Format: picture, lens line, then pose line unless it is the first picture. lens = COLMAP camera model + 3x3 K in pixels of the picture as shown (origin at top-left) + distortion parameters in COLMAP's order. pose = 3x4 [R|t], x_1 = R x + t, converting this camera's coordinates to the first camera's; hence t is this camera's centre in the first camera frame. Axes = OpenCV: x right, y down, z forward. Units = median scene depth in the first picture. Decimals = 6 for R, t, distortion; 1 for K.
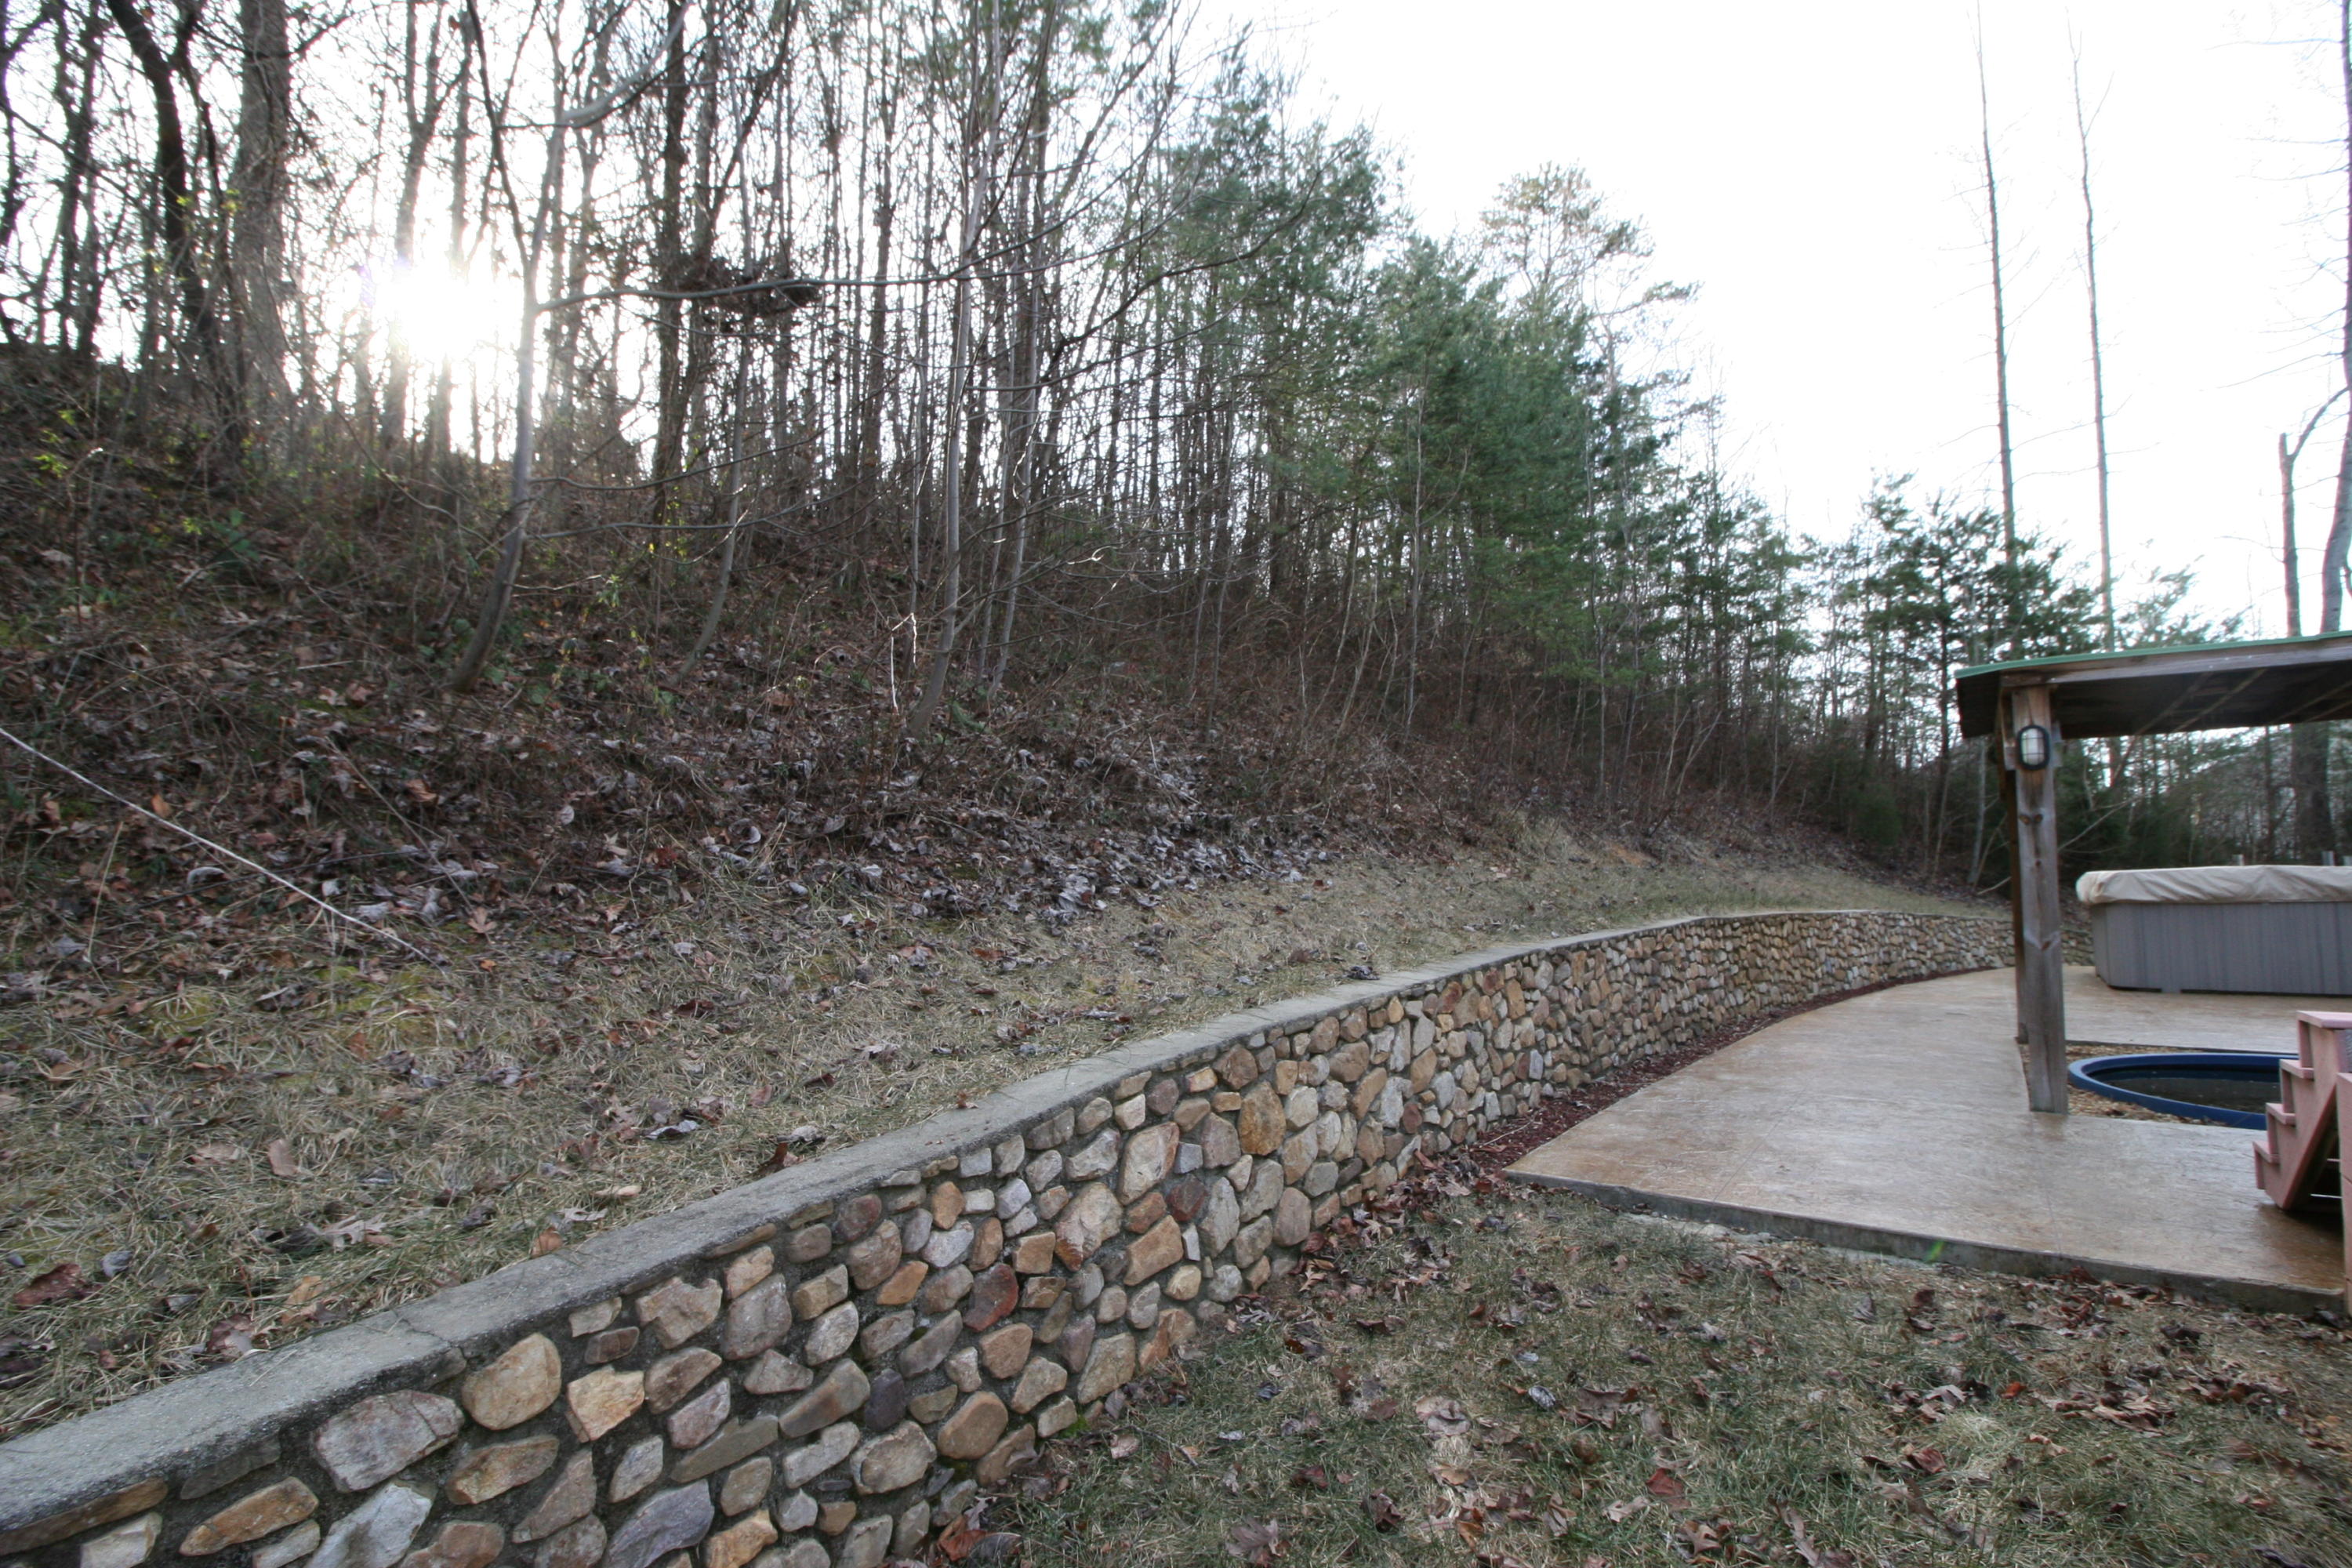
lens RADIAL K [[1068.8, 0, 1177.9], [0, 1068.8, 776.7], [0, 0, 1]] dist [-0.011311, -0.005132]
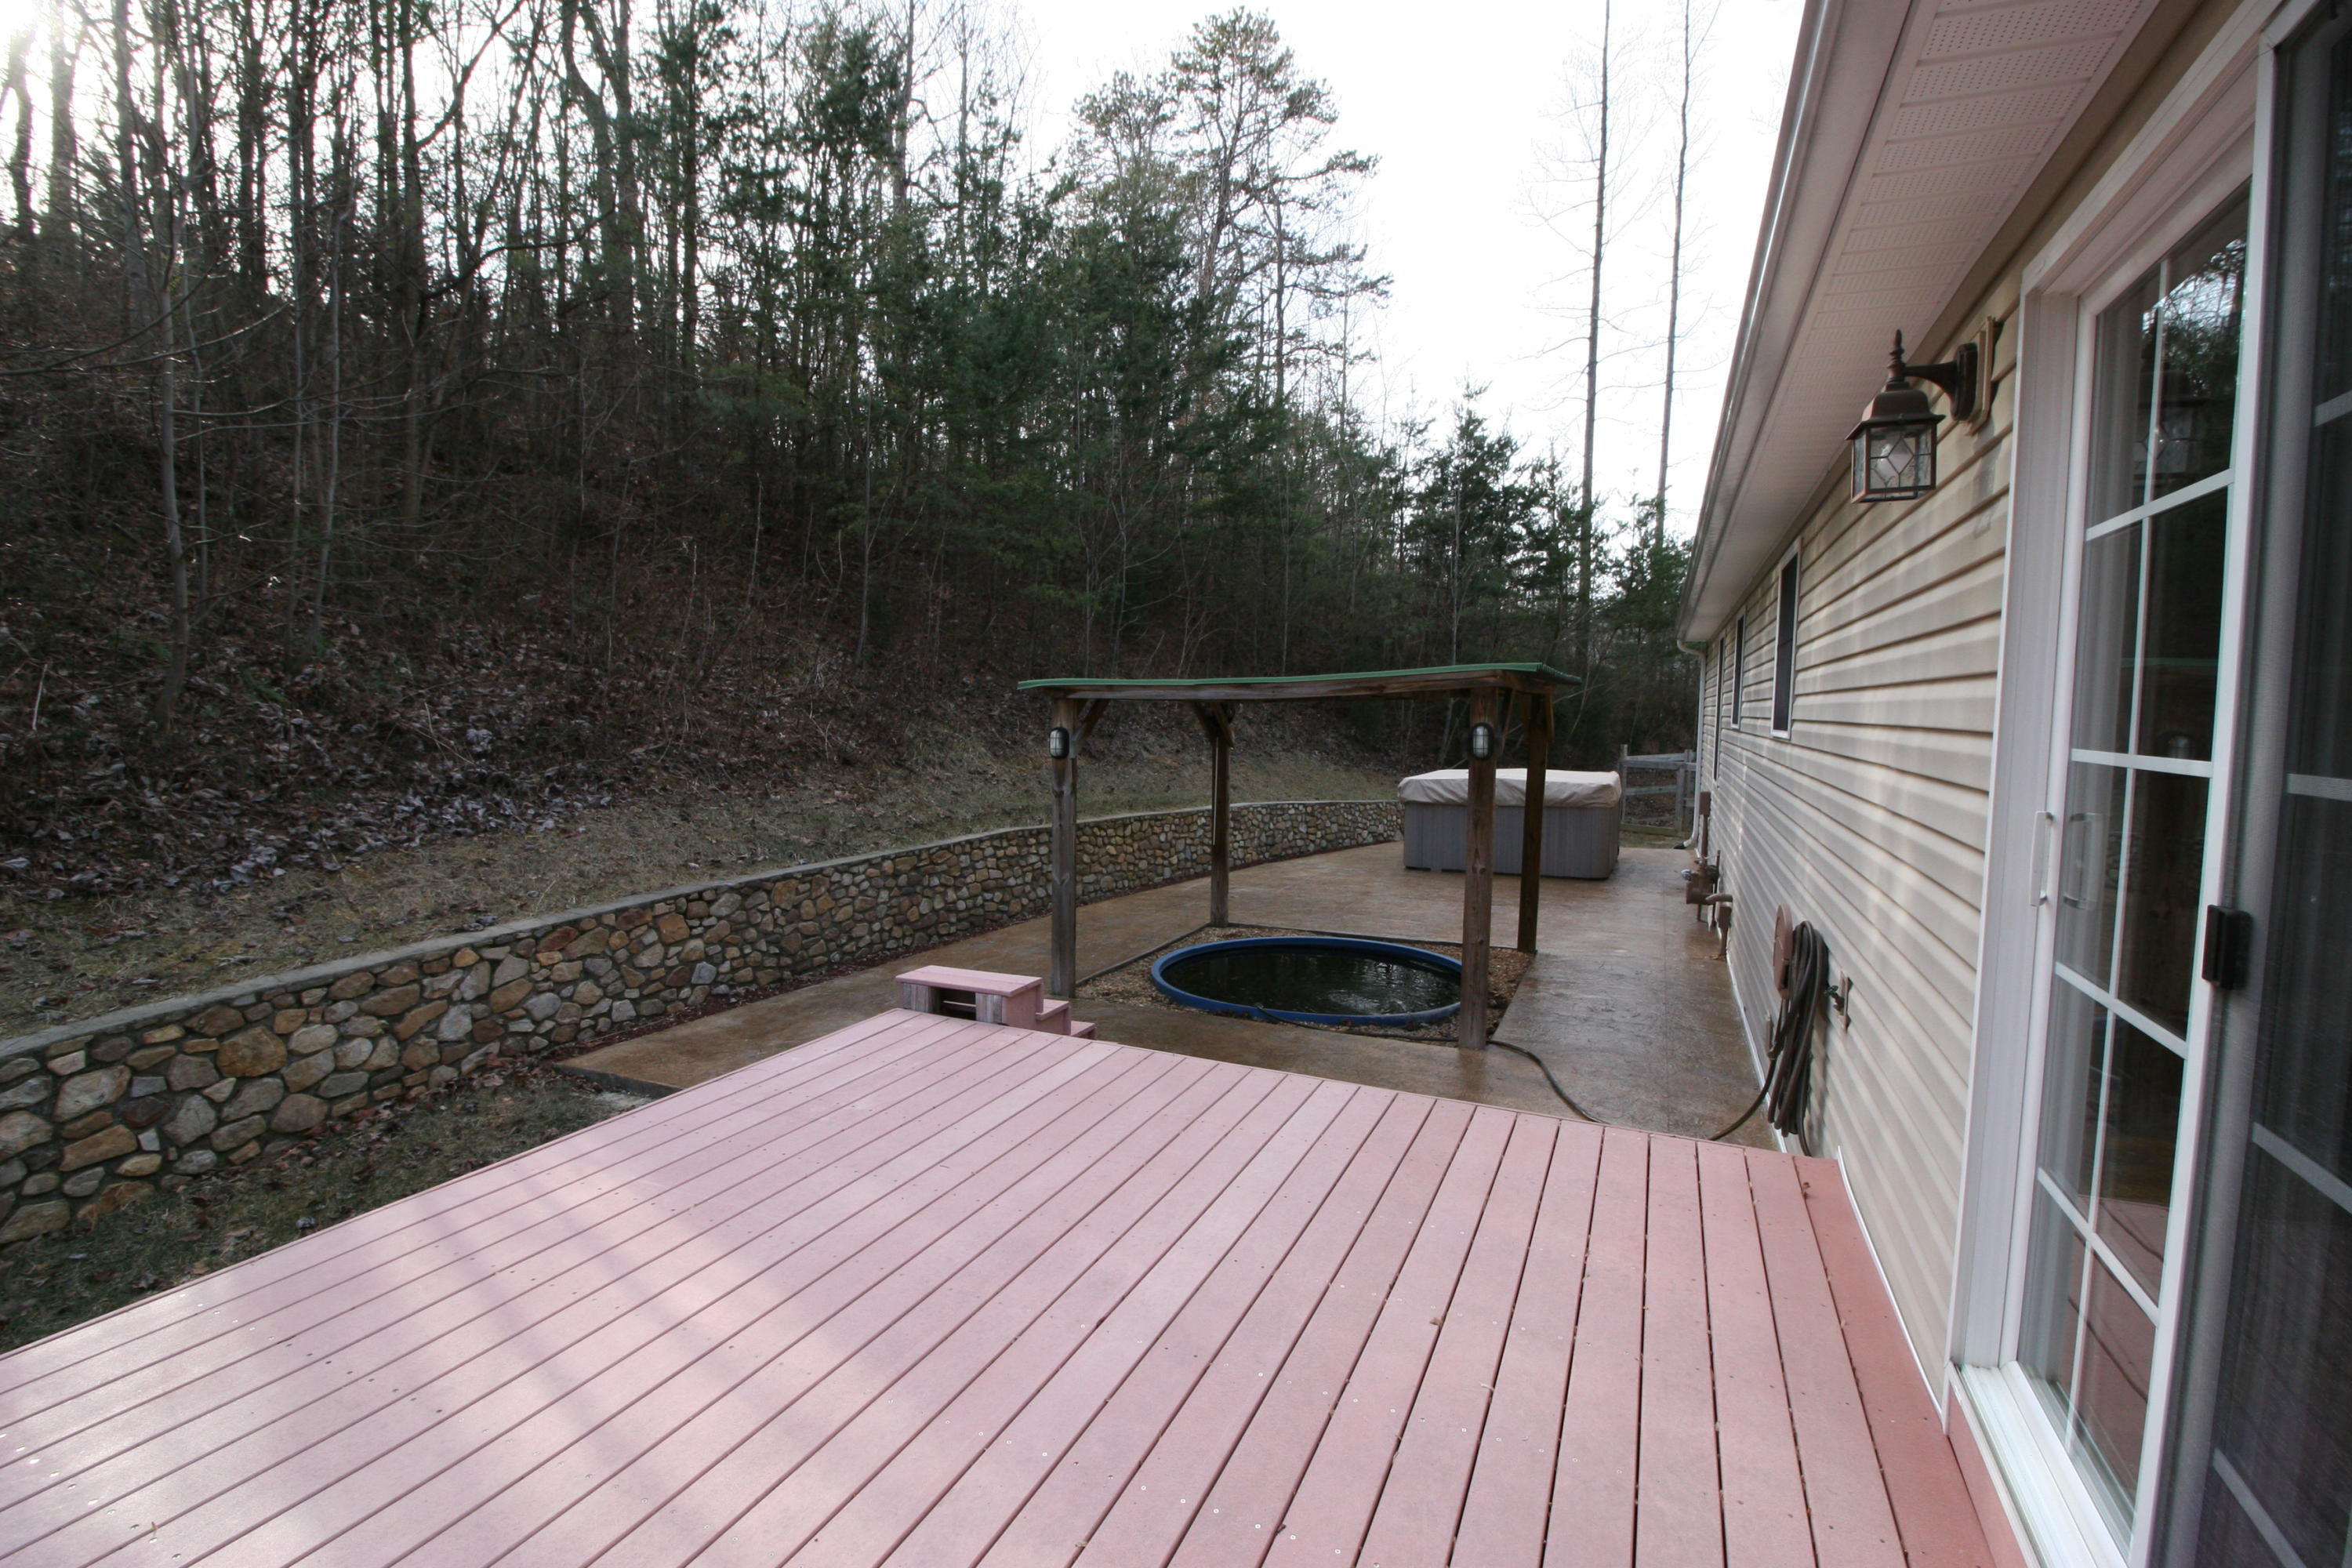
lens RADIAL K [[1068.8, 0, 1164.8], [0, 1068.8, 779.2], [0, 0, 1]] dist [-0.011311, -0.005132]
pose [[0.978214, -0.002840, 0.207578, 0.259708], [-0.029729, 0.987684, 0.153614, -0.079389], [-0.205458, -0.156438, 0.966082, -0.152958]]
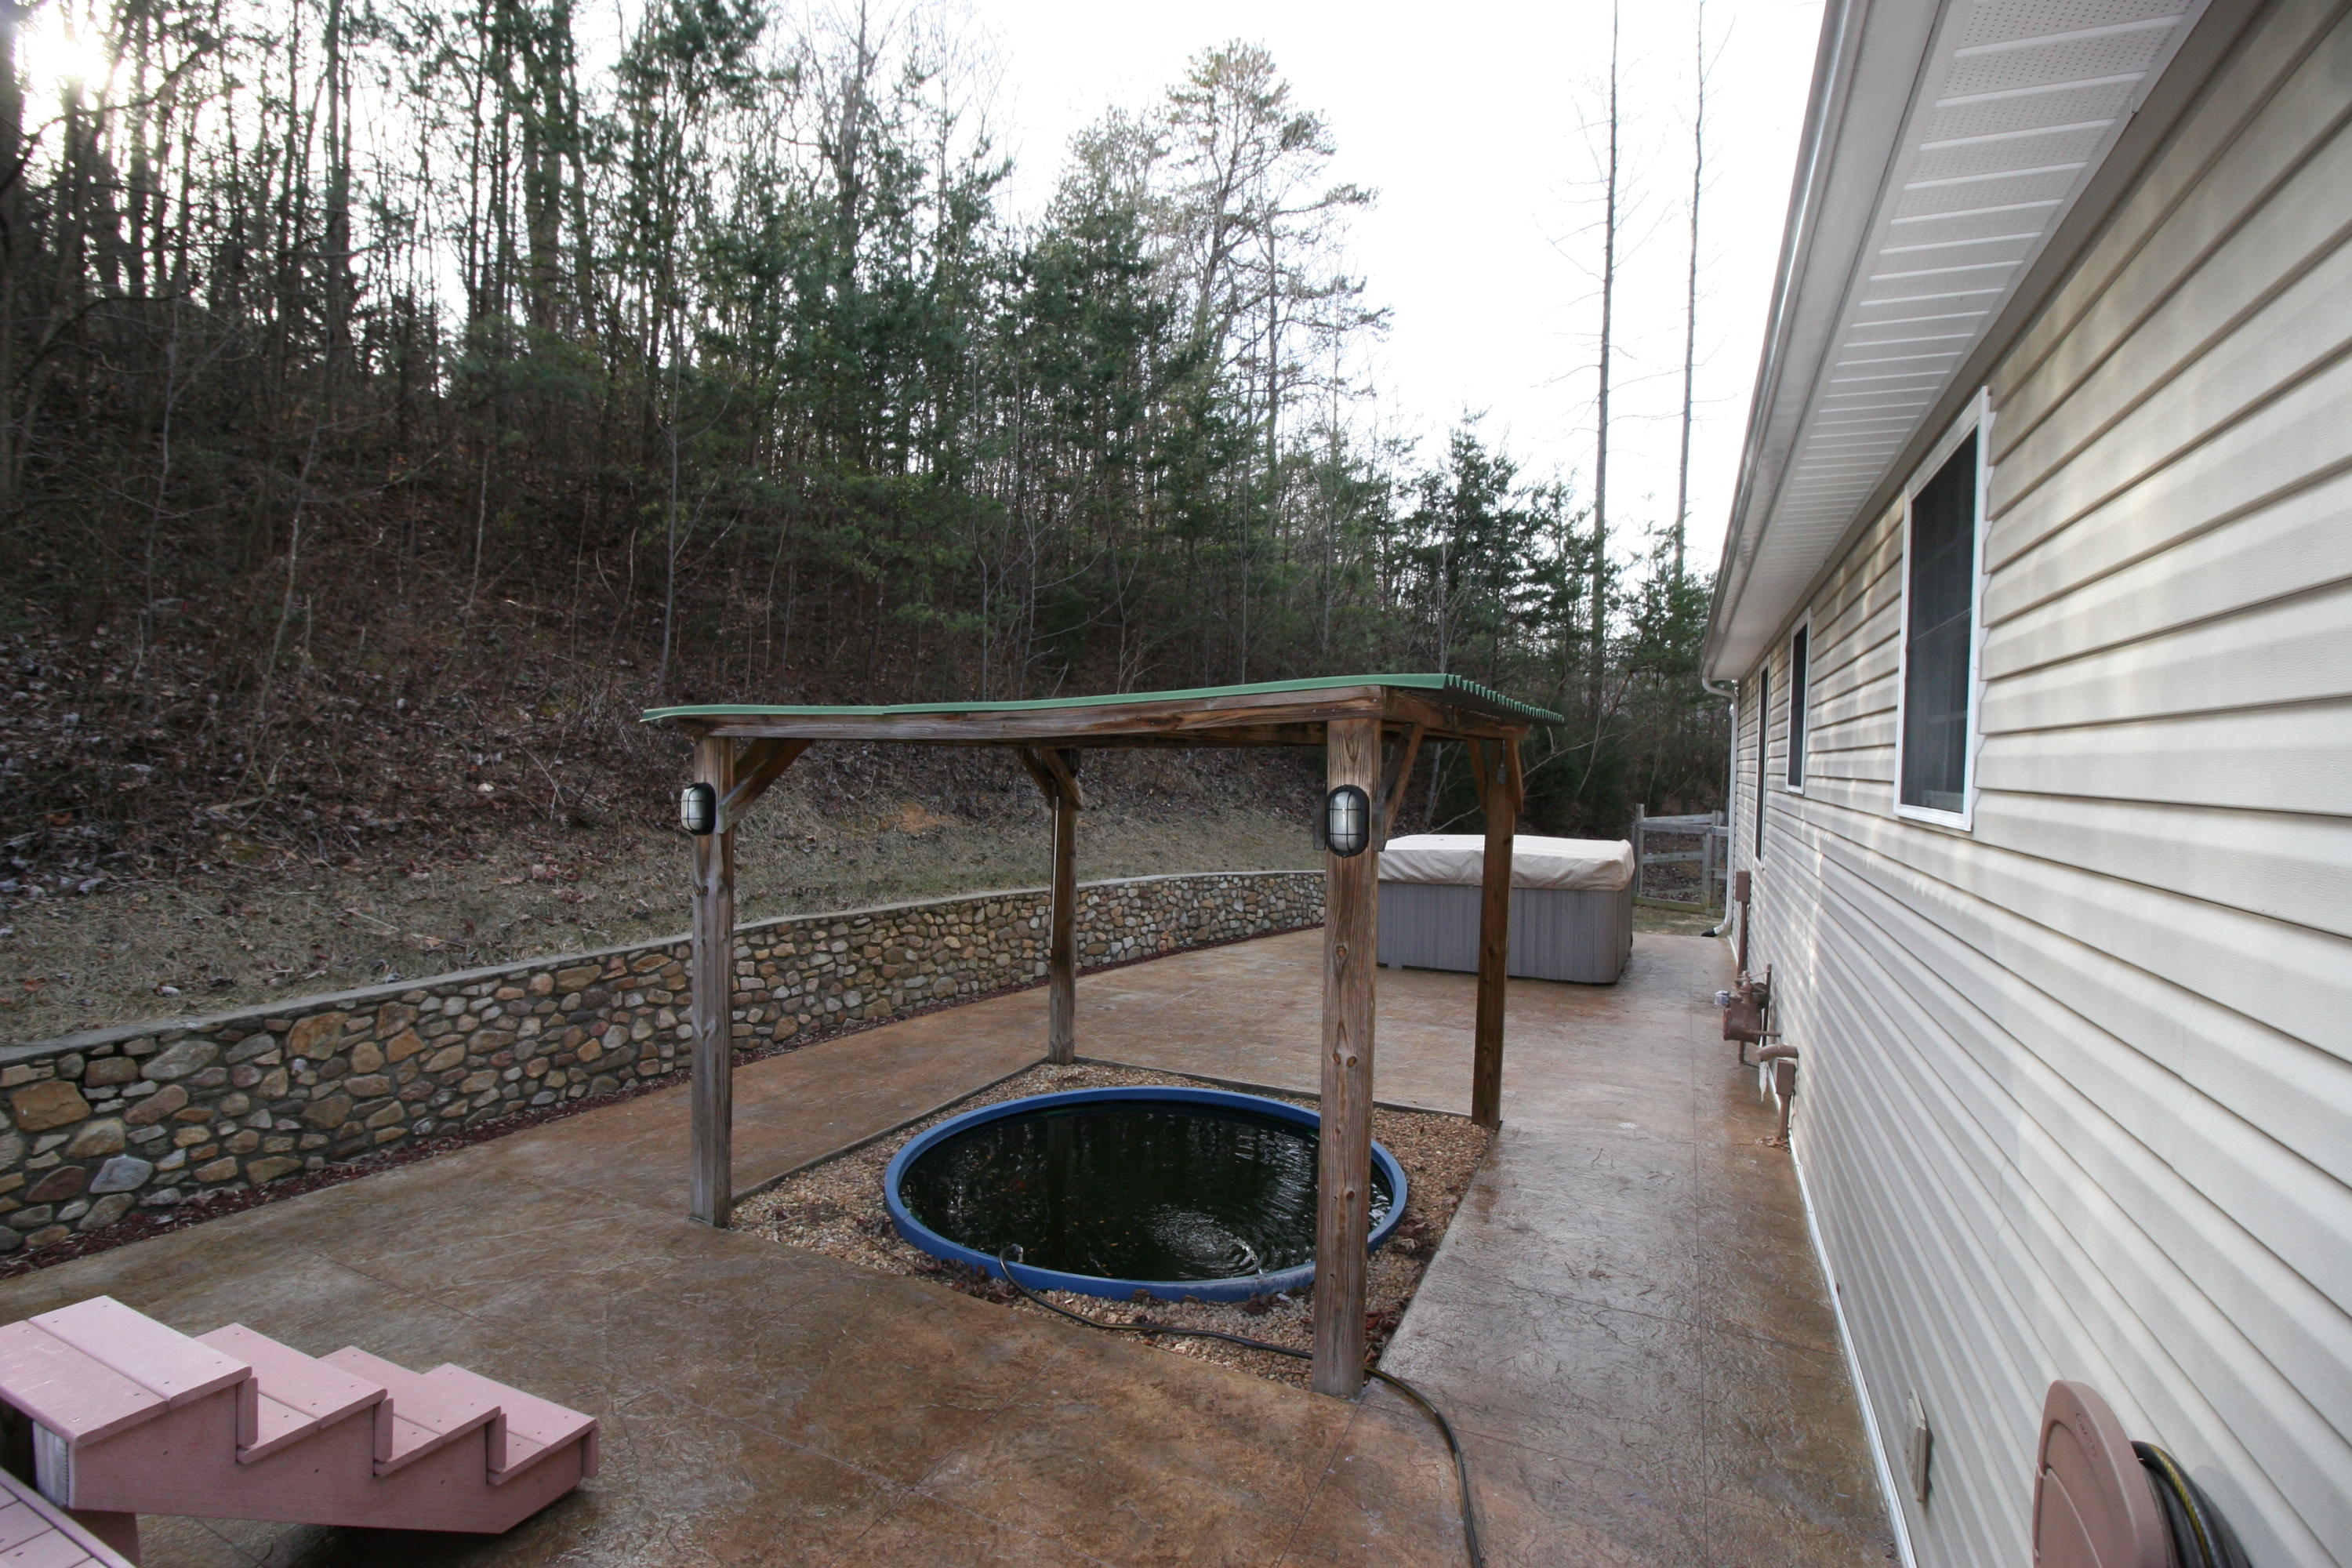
lens RADIAL K [[1068.8, 0, 1160.8], [0, 1068.8, 770.0], [0, 0, 1]] dist [-0.011311, -0.005132]
pose [[0.982226, 0.017877, 0.186850, 0.403825], [-0.037137, 0.994285, 0.100090, -0.063065], [-0.183993, -0.105250, 0.977276, 0.038741]]
